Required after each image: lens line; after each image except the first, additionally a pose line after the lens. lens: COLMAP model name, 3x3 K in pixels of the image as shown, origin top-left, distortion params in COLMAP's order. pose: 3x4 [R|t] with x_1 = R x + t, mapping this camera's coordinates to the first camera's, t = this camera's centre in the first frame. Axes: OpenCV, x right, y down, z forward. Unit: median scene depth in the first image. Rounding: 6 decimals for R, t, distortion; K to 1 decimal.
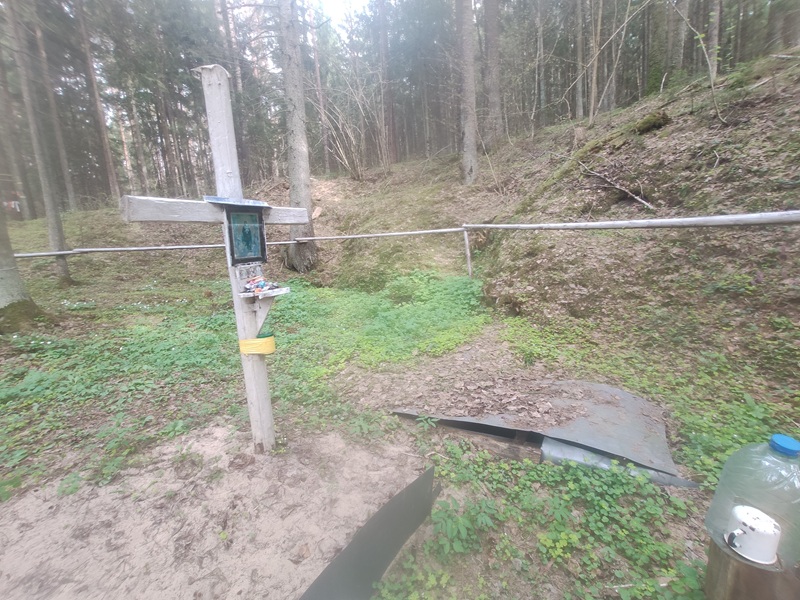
lens RADIAL K [[353.2, 0, 399.5], [0, 353.2, 304.8], [0, 0, 1]] dist [-0.039256, 0.019097]
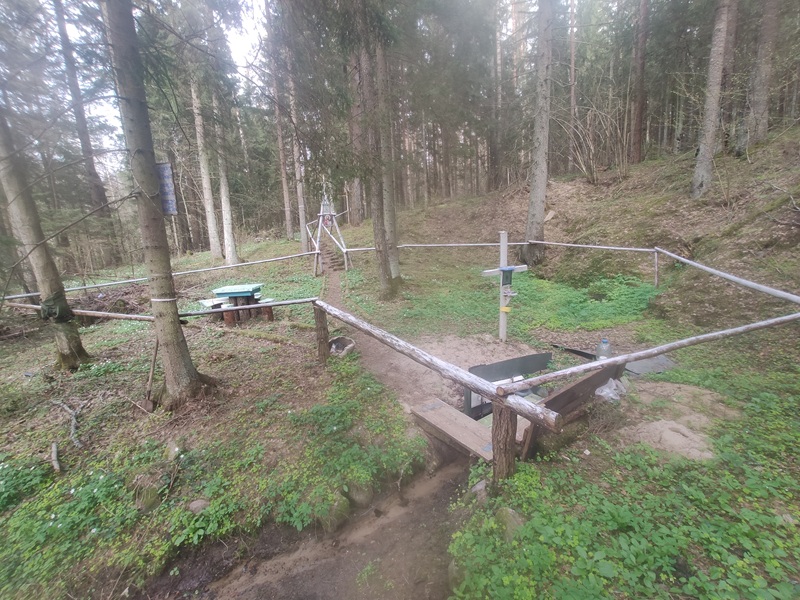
lens RADIAL K [[353.2, 0, 399.5], [0, 353.2, 304.8], [0, 0, 1]] dist [-0.039256, 0.019097]
pose [[0.802924, 0.144526, -0.578295, 0.398697], [-0.105910, 0.989315, 0.100198, -0.085412], [0.586597, -0.019205, 0.809652, -1.279482]]
